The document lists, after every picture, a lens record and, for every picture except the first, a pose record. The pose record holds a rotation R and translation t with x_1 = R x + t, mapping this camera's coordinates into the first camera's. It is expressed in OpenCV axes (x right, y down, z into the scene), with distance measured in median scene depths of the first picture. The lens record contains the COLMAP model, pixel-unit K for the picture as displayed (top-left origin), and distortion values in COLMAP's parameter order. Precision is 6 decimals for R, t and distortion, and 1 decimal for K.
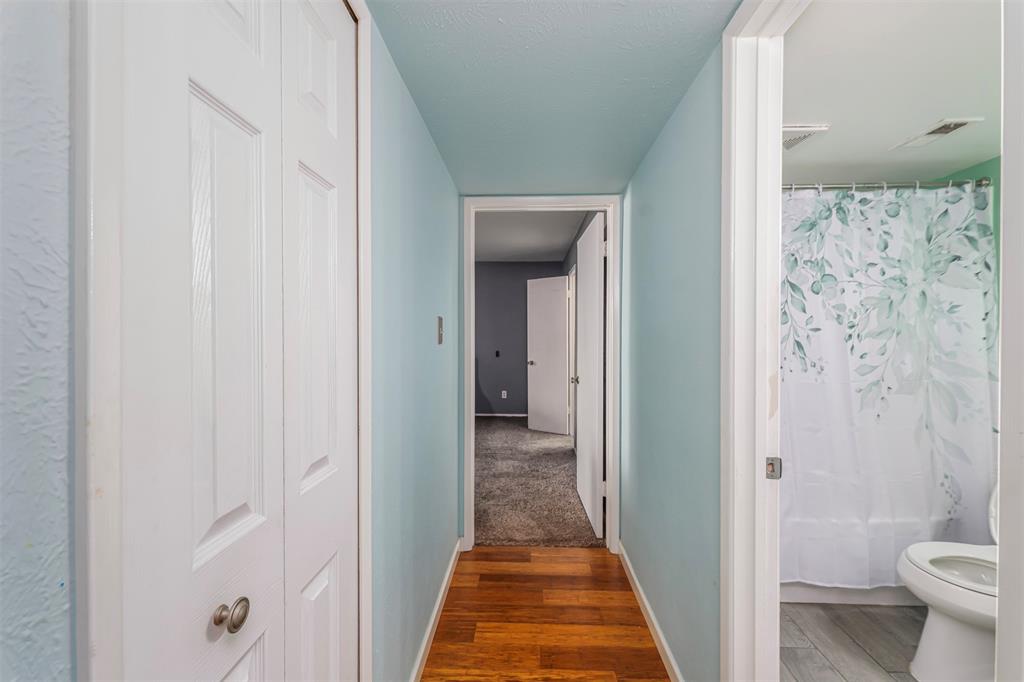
lens RADIAL K [[421.2, 0, 509.5], [0, 421.2, 339.0], [0, 0, 1]] dist [0.004694, 0.000171]
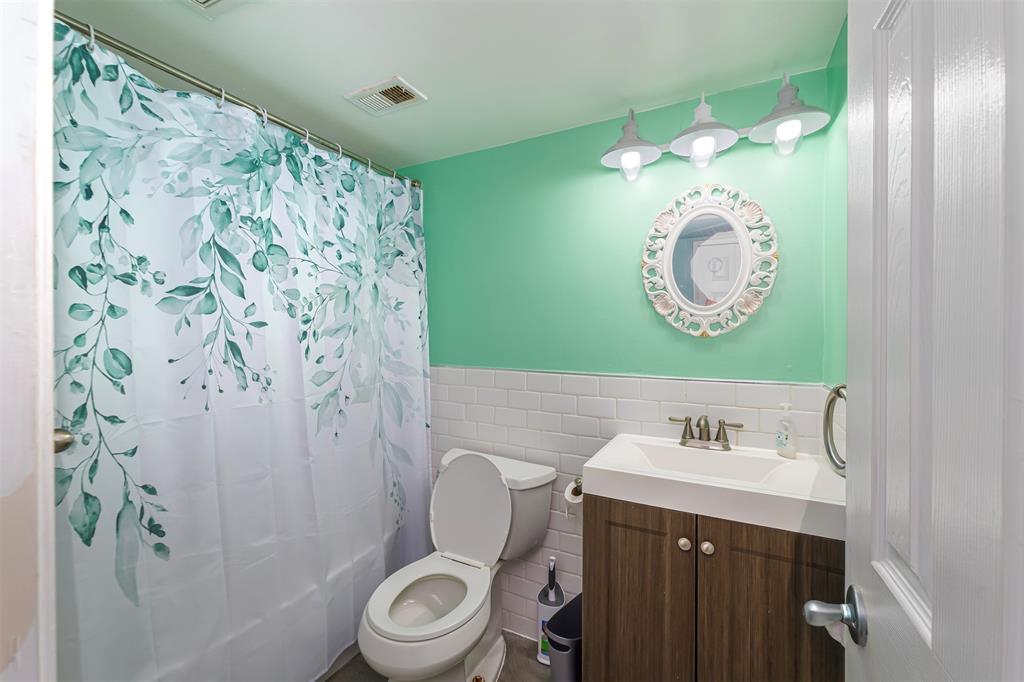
lens RADIAL K [[421.2, 0, 509.5], [0, 421.2, 337.4], [0, 0, 1]] dist [0.004694, 0.000171]
pose [[0.438366, -0.005961, 0.898777, 0.301099], [0.005027, 0.999979, 0.004181, -0.002106], [-0.898782, 0.002685, 0.438387, 0.355865]]
